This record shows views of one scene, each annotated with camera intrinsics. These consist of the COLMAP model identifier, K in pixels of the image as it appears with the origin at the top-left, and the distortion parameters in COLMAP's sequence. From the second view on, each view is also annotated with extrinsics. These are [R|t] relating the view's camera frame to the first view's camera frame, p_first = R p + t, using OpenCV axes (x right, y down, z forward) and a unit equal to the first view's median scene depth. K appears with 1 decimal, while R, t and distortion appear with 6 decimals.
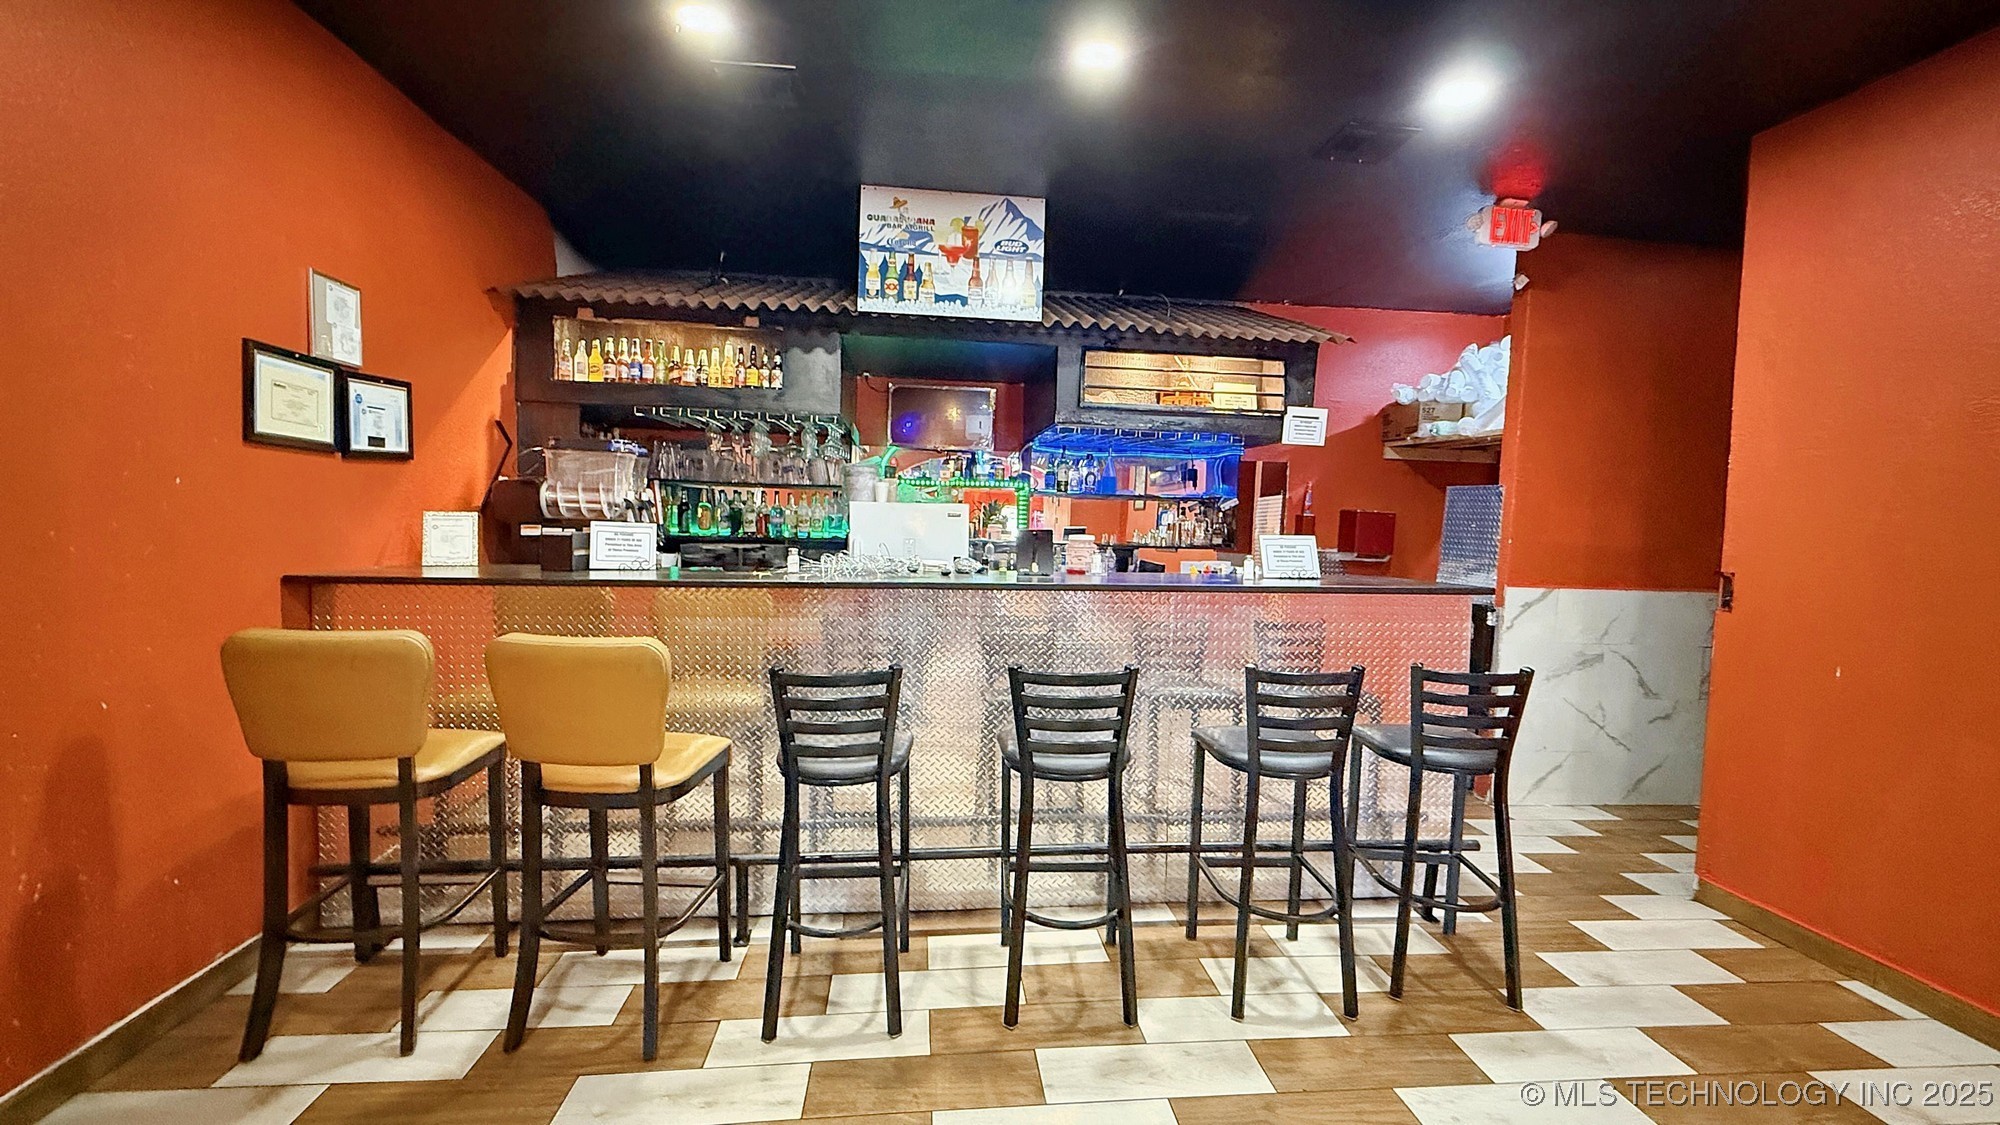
lens RADIAL K [[803.6, 0, 1004.4], [0, 803.6, 560.7], [0, 0, 1]] dist [0.001439, -0.000227]
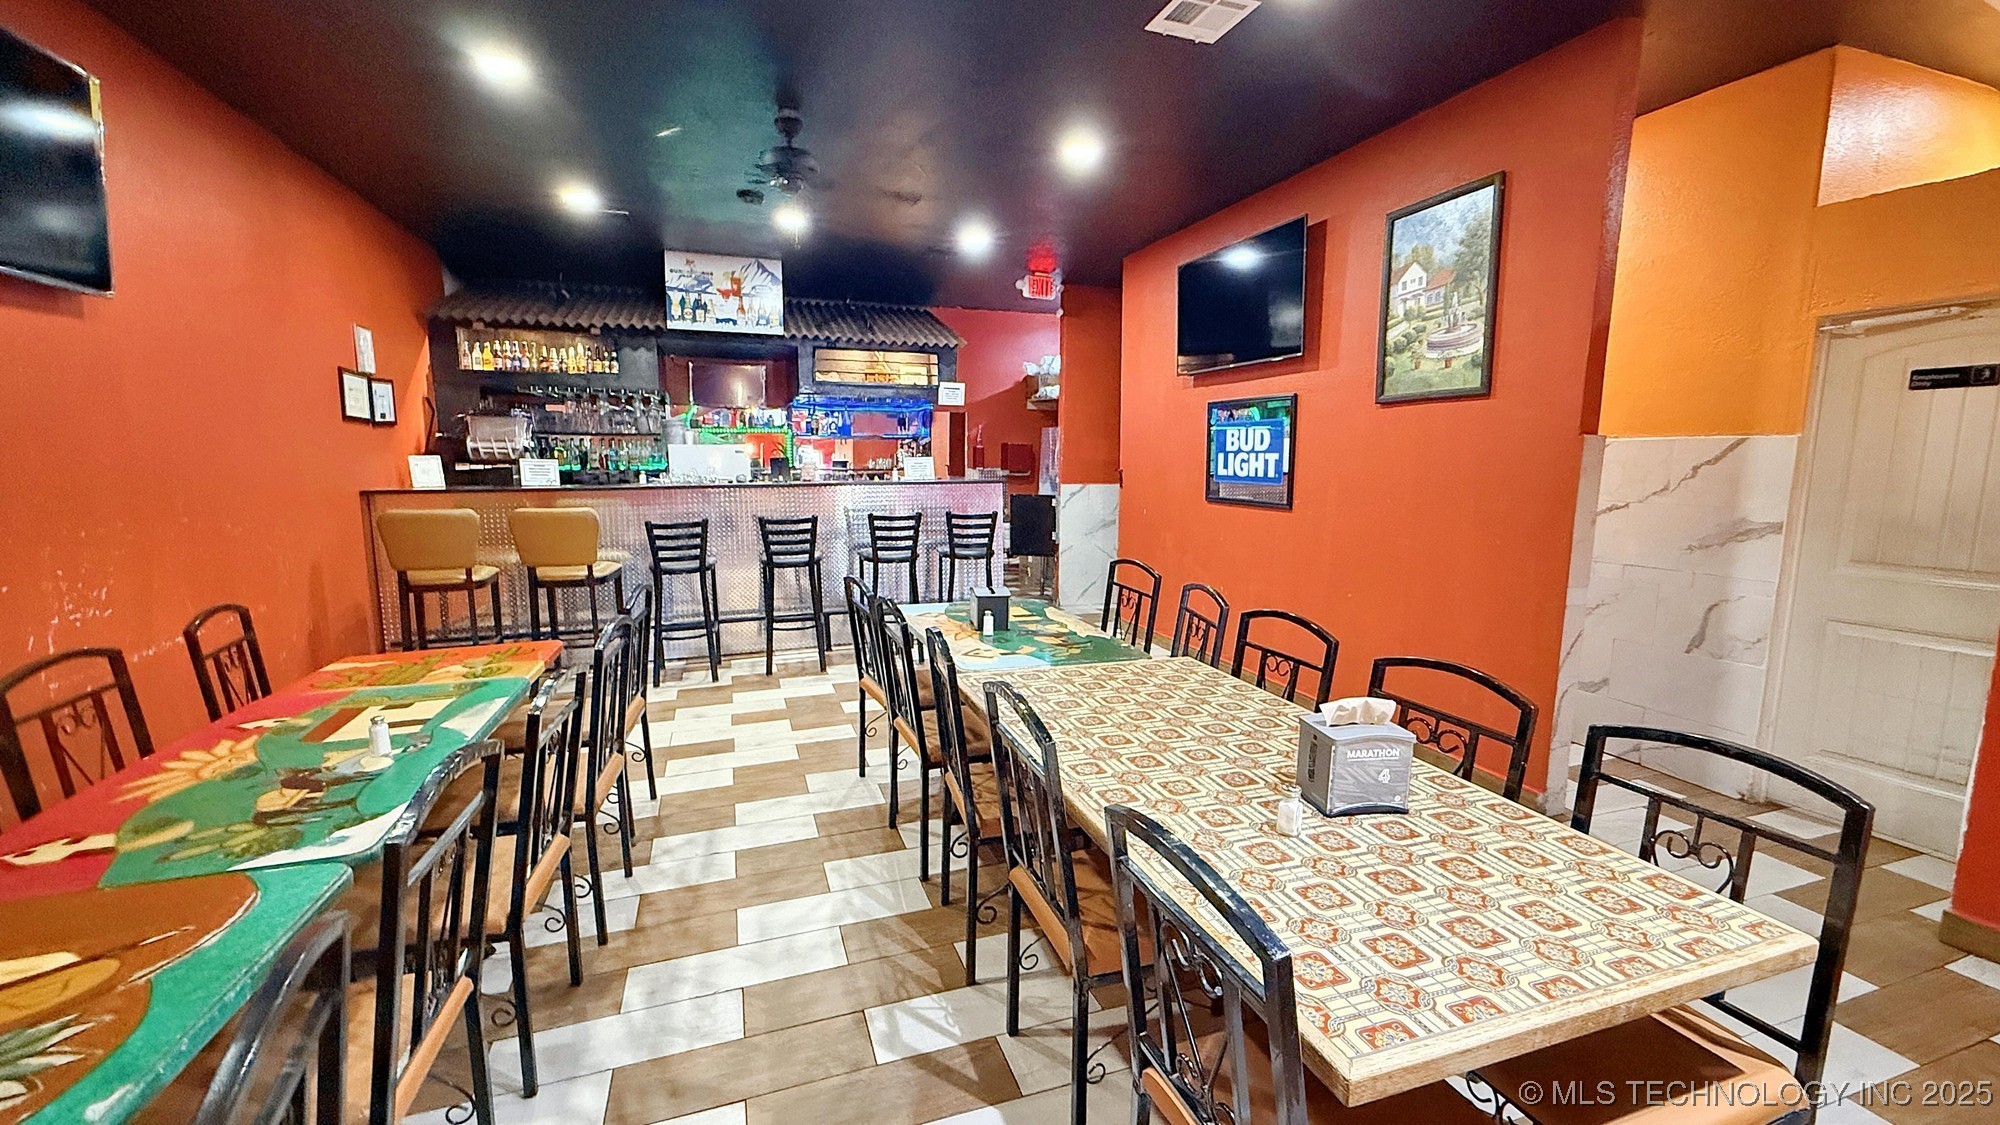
lens RADIAL K [[803.6, 0, 1004.4], [0, 803.6, 560.7], [0, 0, 1]] dist [0.001439, -0.000227]
pose [[0.974005, -0.053751, 0.220055, 0.102125], [0.036610, 0.996021, 0.081246, 0.056148], [-0.223547, -0.071078, 0.972098, -0.789871]]
